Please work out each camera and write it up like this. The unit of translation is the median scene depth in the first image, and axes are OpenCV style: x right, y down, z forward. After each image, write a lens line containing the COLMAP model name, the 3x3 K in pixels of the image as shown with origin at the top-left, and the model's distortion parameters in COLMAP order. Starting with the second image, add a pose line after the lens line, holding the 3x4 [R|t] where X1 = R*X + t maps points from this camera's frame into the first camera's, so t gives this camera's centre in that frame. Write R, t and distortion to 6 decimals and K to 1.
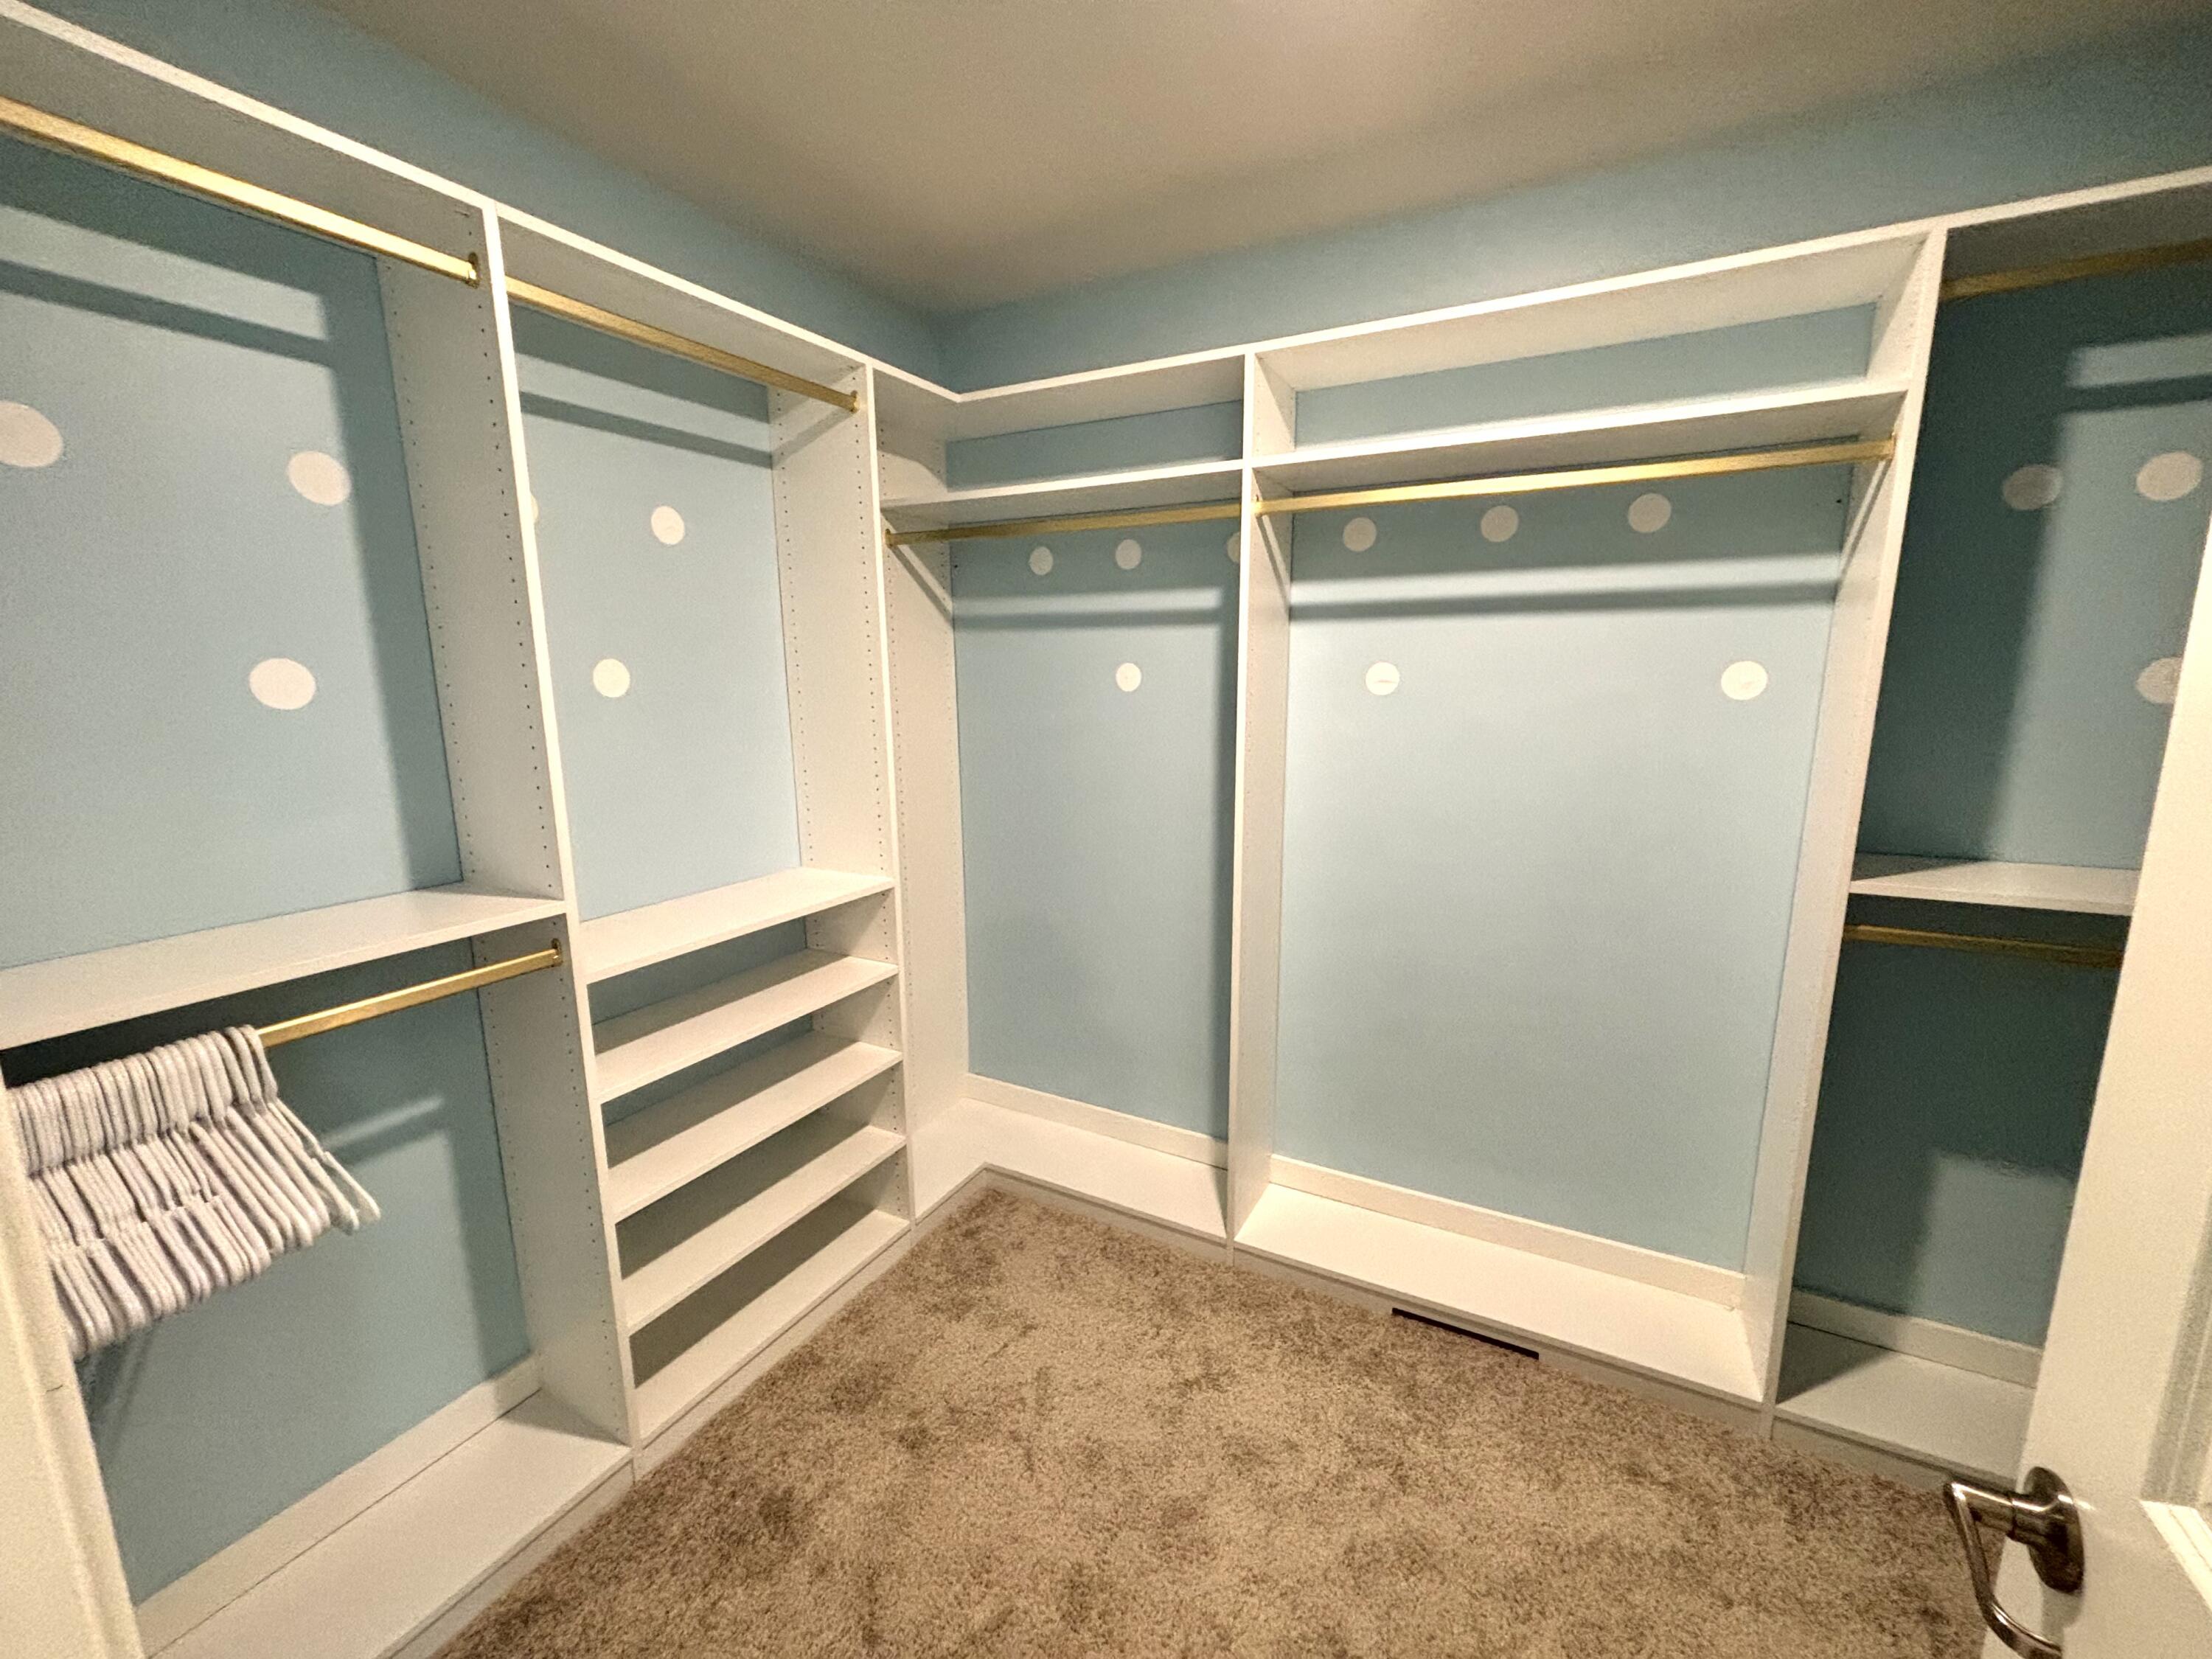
lens RADIAL K [[905.8, 0, 1118.8], [0, 905.8, 823.2], [0, 0, 1]] dist [0.019761, 0.000017]
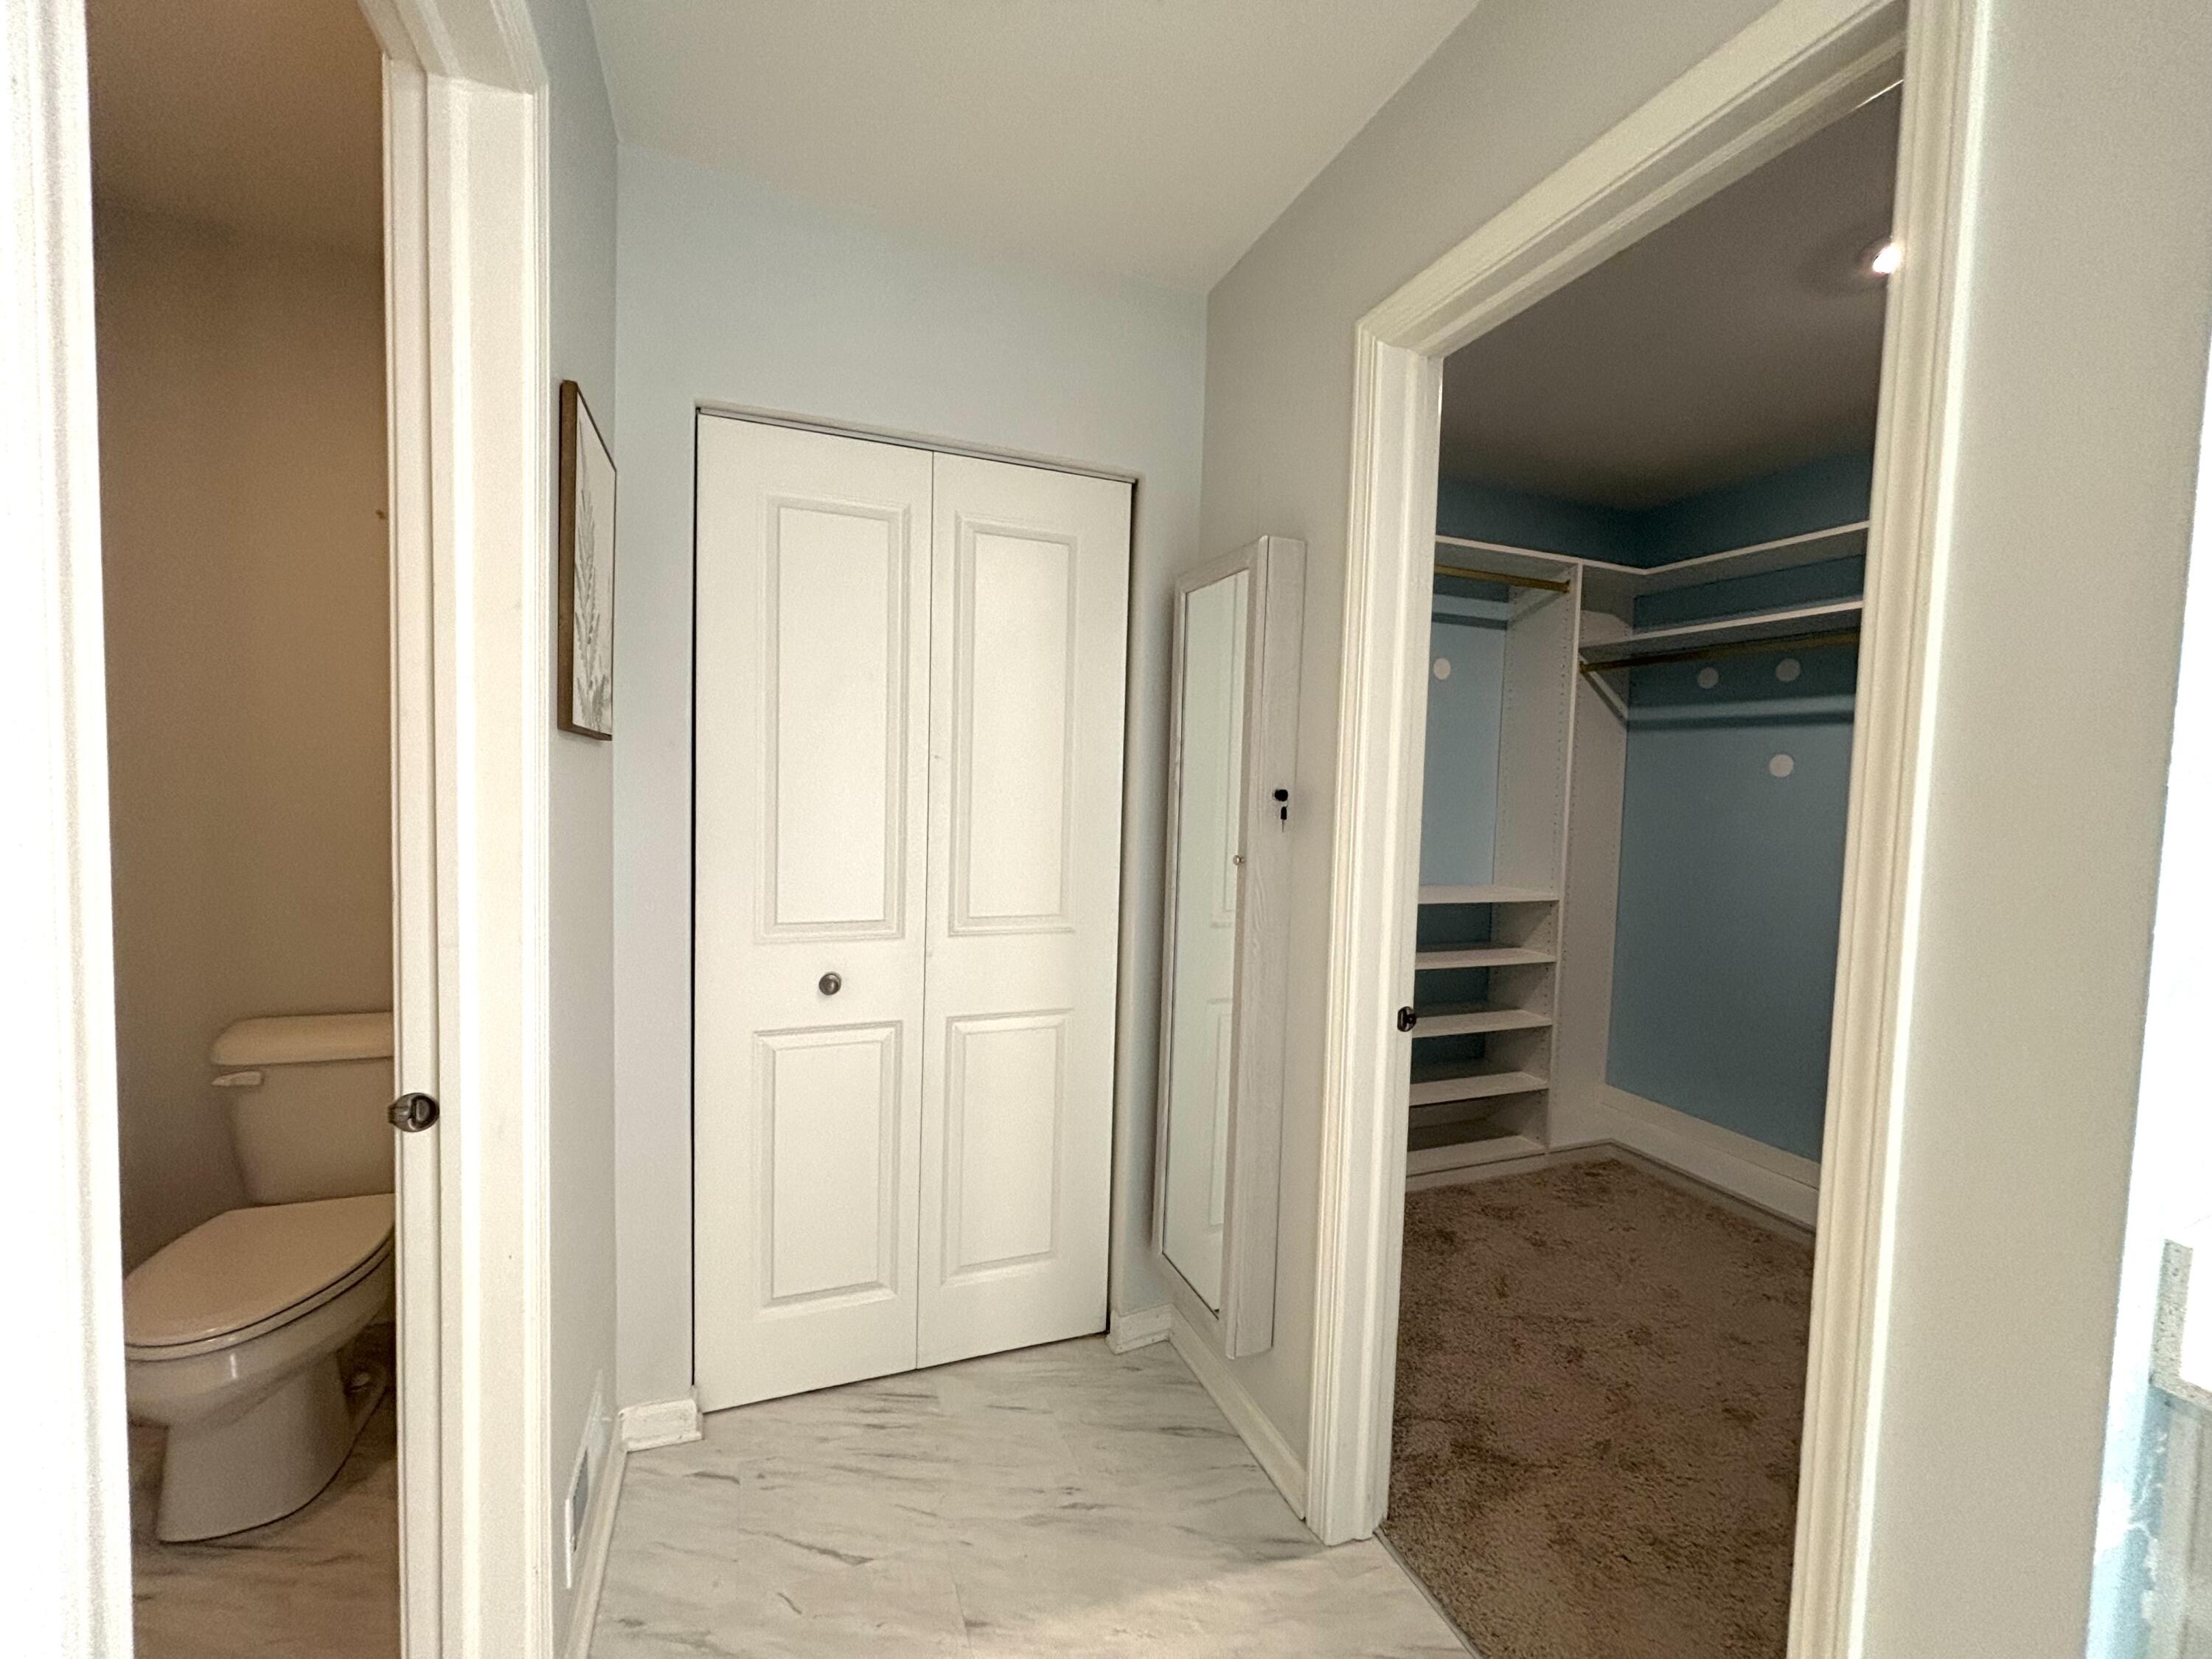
lens RADIAL K [[894.1, 0, 1108.2], [0, 894.1, 826.2], [0, 0, 1]] dist [-0.001740, -0.000041]
pose [[0.750945, 0.062609, -0.657390, 0.136324], [-0.152949, 0.984916, -0.080914, 0.171262], [0.642408, 0.161309, 0.749194, -0.529050]]
